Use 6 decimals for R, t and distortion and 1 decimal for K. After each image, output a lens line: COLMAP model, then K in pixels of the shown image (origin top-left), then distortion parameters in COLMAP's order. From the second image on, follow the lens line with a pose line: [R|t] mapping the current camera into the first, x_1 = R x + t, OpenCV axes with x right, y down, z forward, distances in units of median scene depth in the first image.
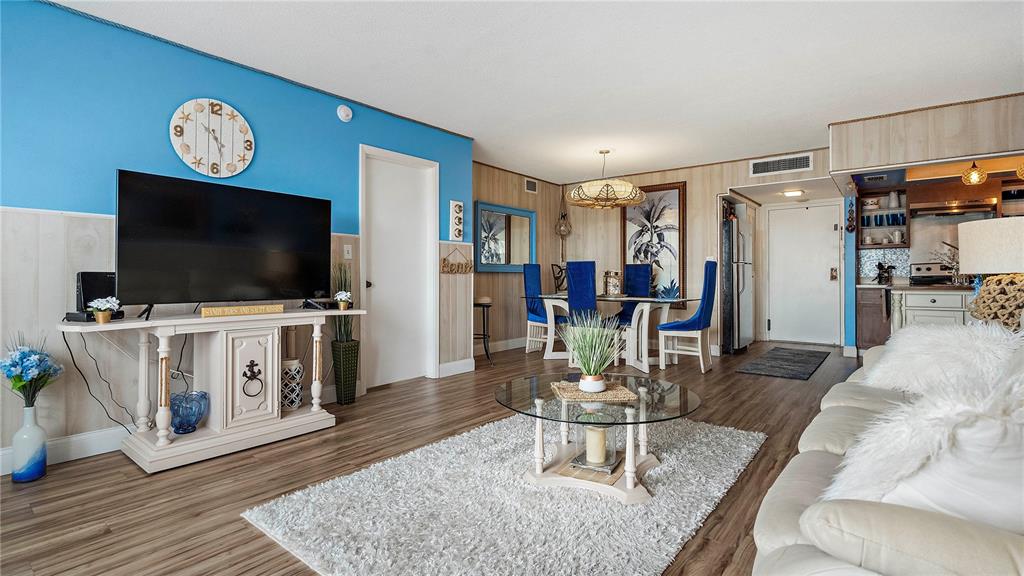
lens RADIAL K [[474.2, 0, 514.0], [0, 474.2, 272.5], [0, 0, 1]] dist [-0.008268, 0.003590]
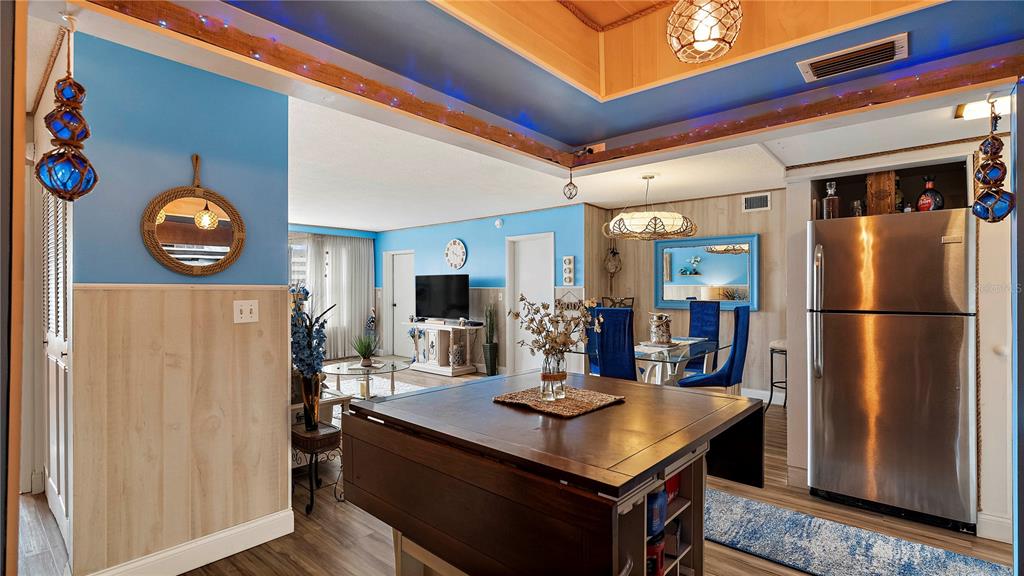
lens RADIAL K [[474.2, 0, 519.4], [0, 474.2, 288.2], [0, 0, 1]] dist [-0.008268, 0.003590]
pose [[-0.020587, -0.001806, -0.999786, 0.964753], [0.011605, 0.999931, -0.002045, -0.046363], [0.999721, -0.011644, -0.020565, 0.704957]]
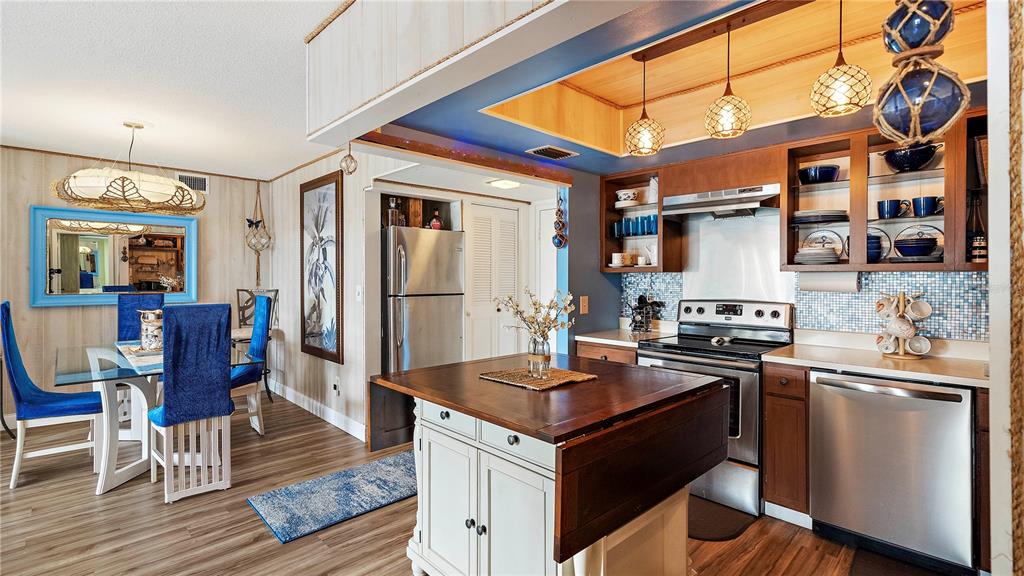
lens RADIAL K [[474.2, 0, 505.7], [0, 474.2, 276.9], [0, 0, 1]] dist [-0.008268, 0.003590]
pose [[0.992514, 0.001538, -0.122119, 0.694357], [-0.000535, 0.999966, 0.008248, -0.051439], [0.122128, -0.008121, 0.992481, 0.389411]]
